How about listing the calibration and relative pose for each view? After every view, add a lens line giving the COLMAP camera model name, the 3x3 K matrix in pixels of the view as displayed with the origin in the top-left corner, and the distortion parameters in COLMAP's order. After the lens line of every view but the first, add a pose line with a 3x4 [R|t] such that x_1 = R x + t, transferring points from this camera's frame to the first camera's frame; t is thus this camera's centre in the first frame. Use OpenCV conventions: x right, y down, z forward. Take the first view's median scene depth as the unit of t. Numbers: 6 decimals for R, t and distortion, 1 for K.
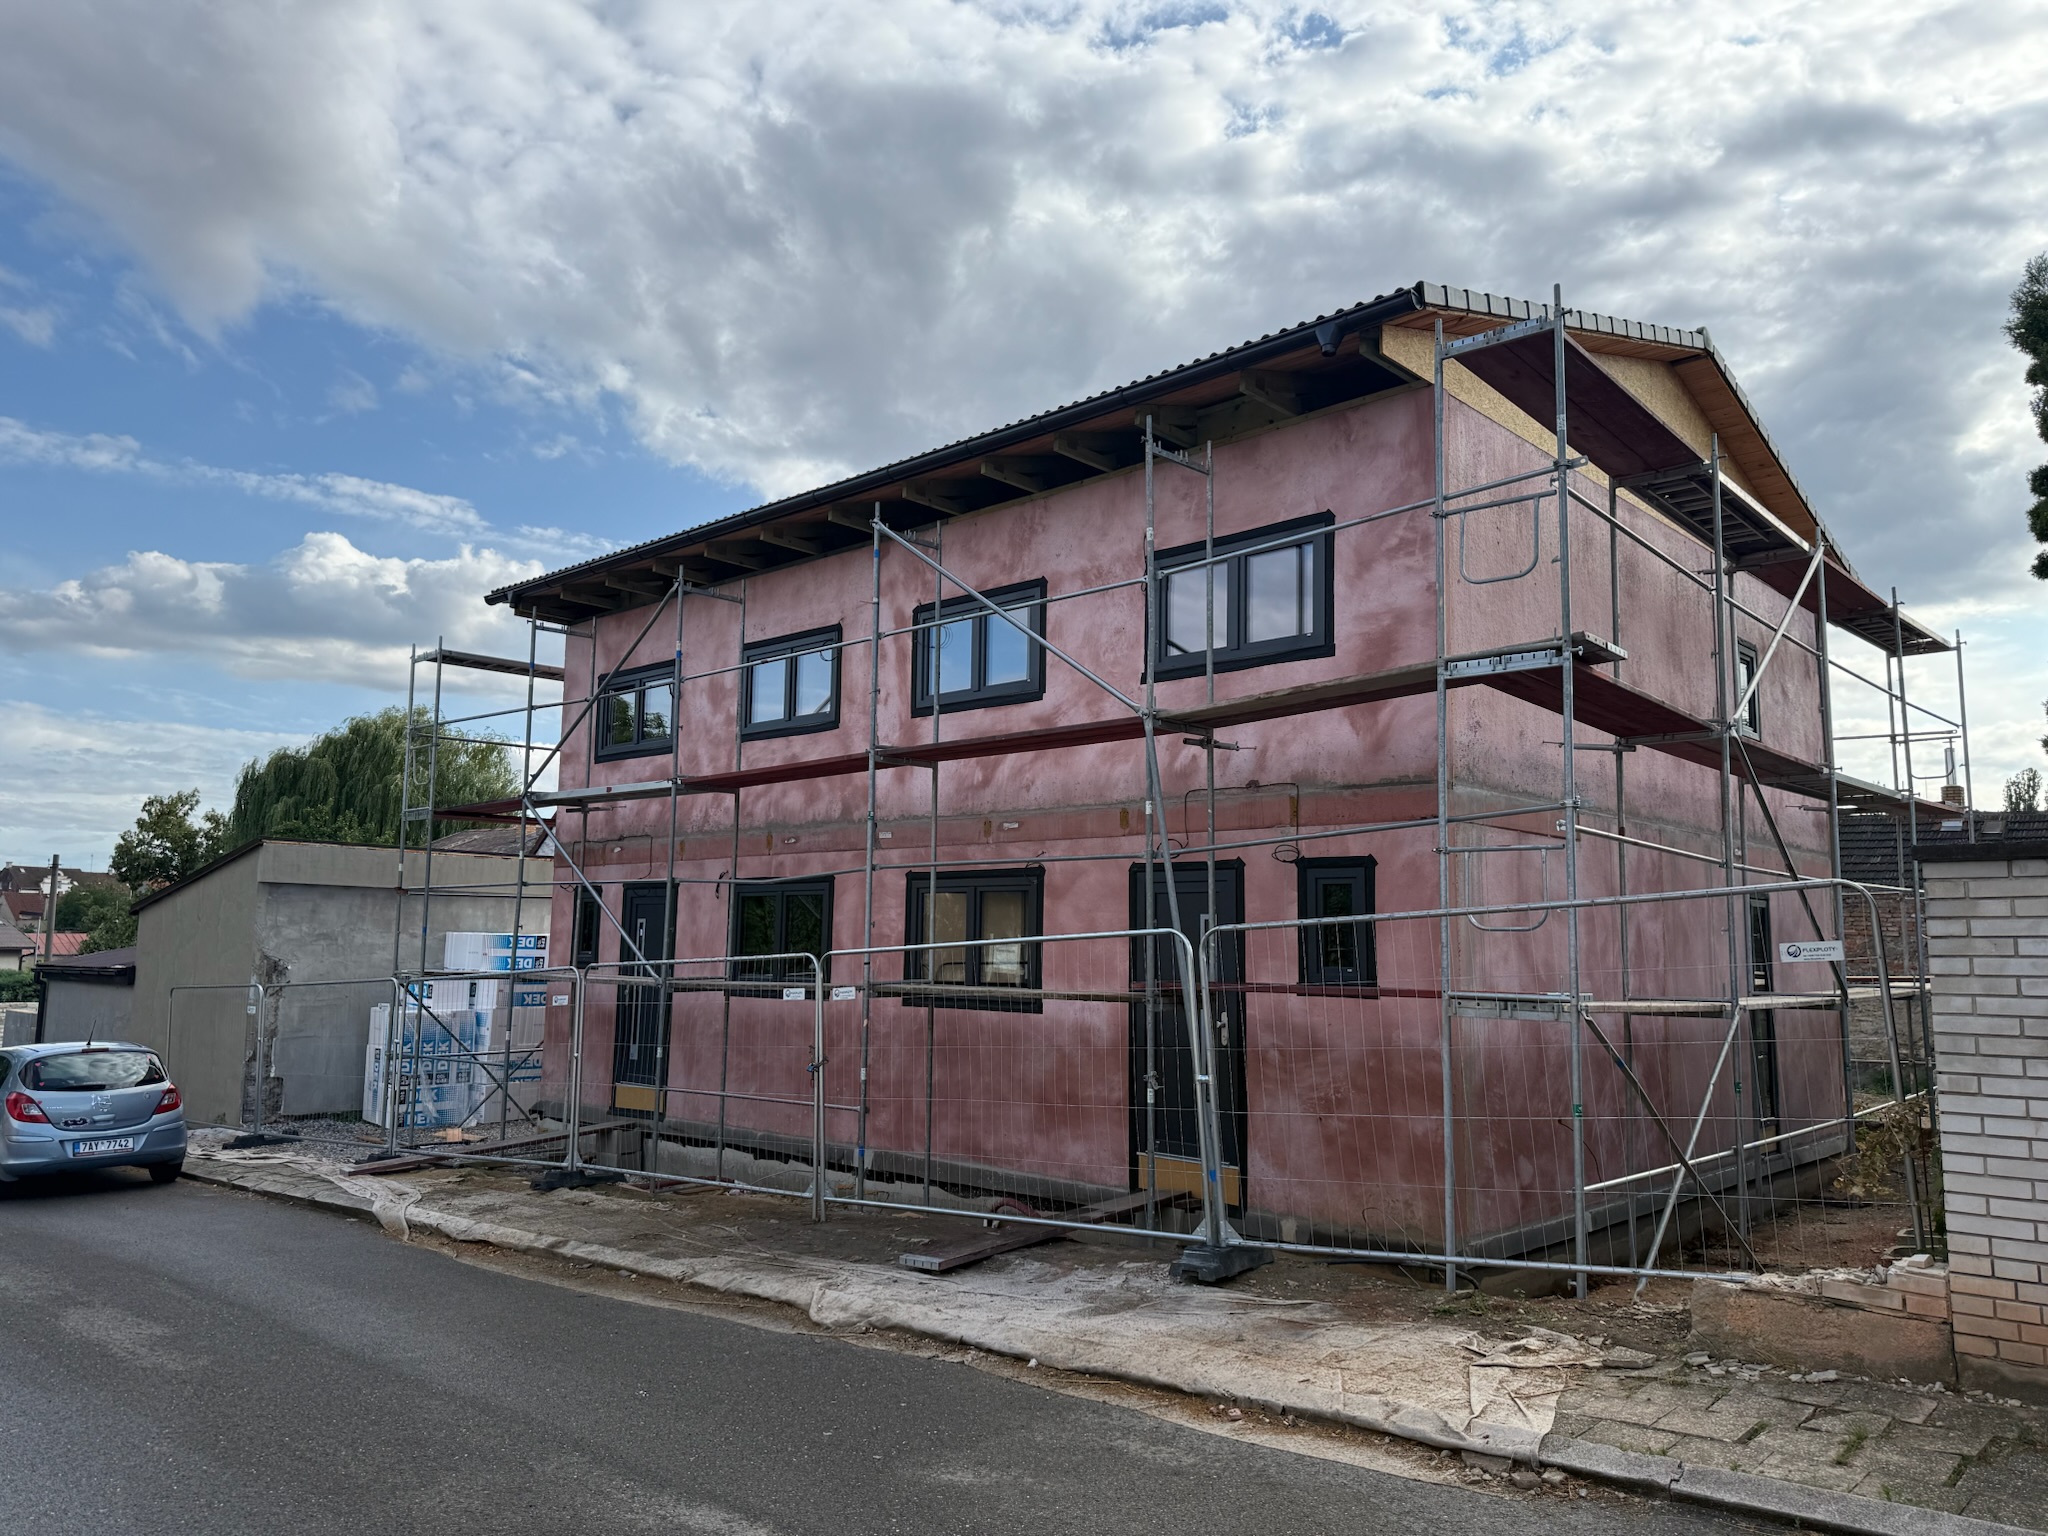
lens RADIAL K [[1398.1, 0, 1030.5], [0, 1398.1, 770.3], [0, 0, 1]] dist [0.095562, -0.159136]
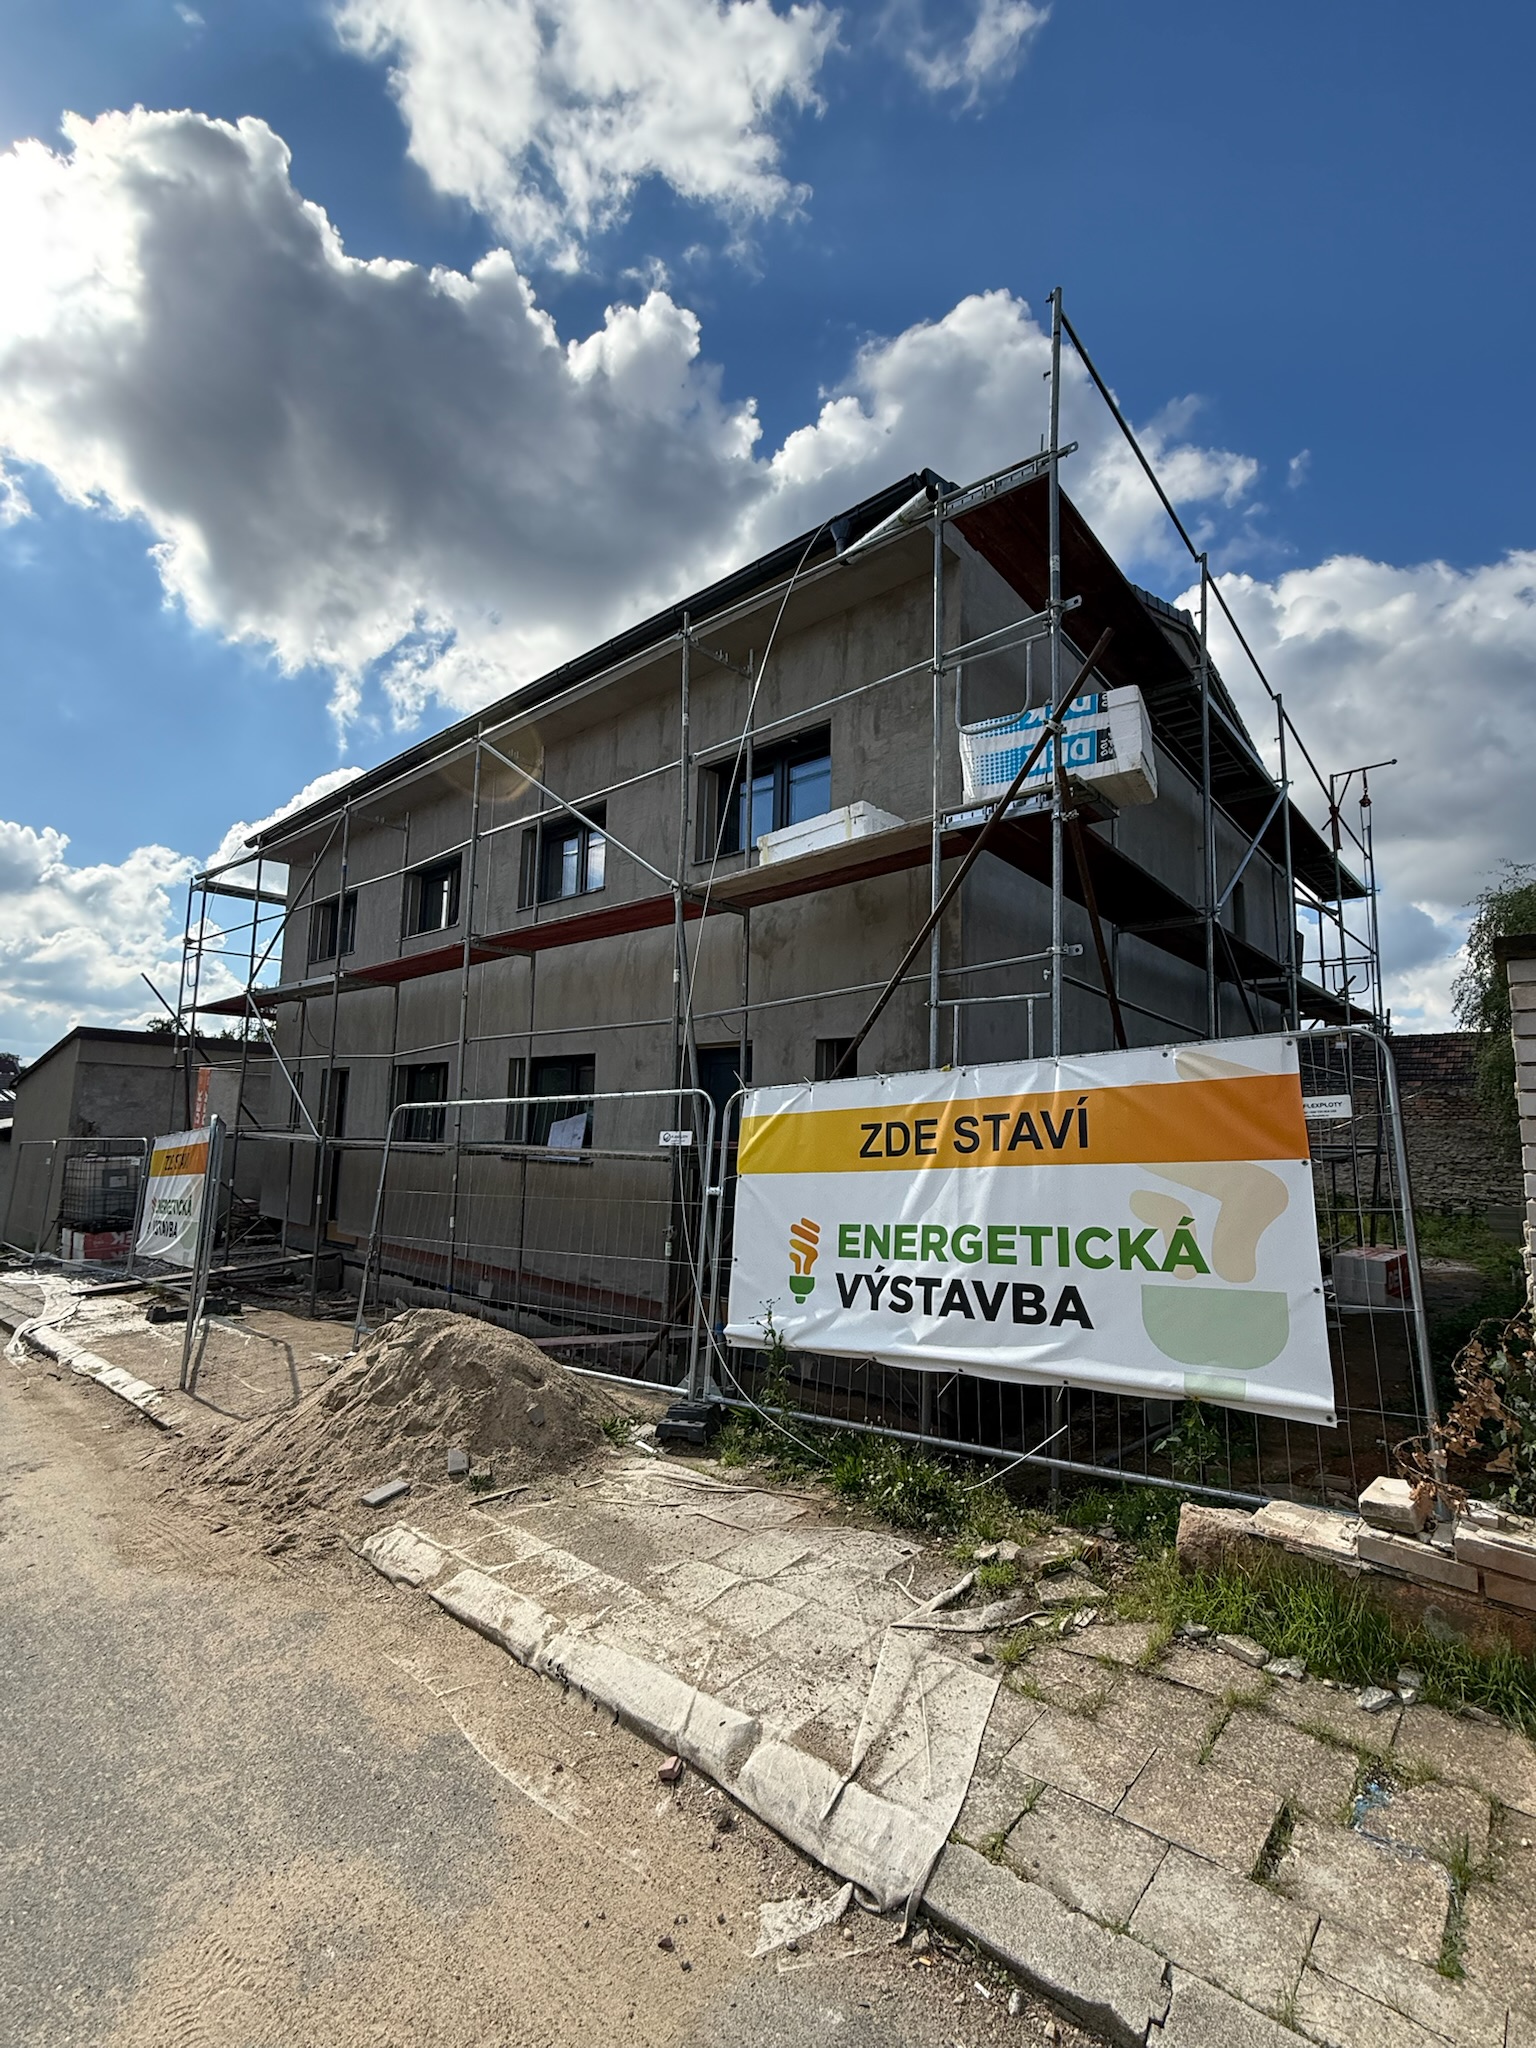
lens RADIAL K [[901.8, 0, 768.0], [0, 901.8, 1024.0], [0, 0, 1]] dist [-0.000191, -0.009752]
pose [[0.999816, 0.006666, 0.017970, 0.143096], [-0.006914, 0.999881, 0.013820, 0.053279], [-0.017876, -0.013942, 0.999743, 0.321588]]
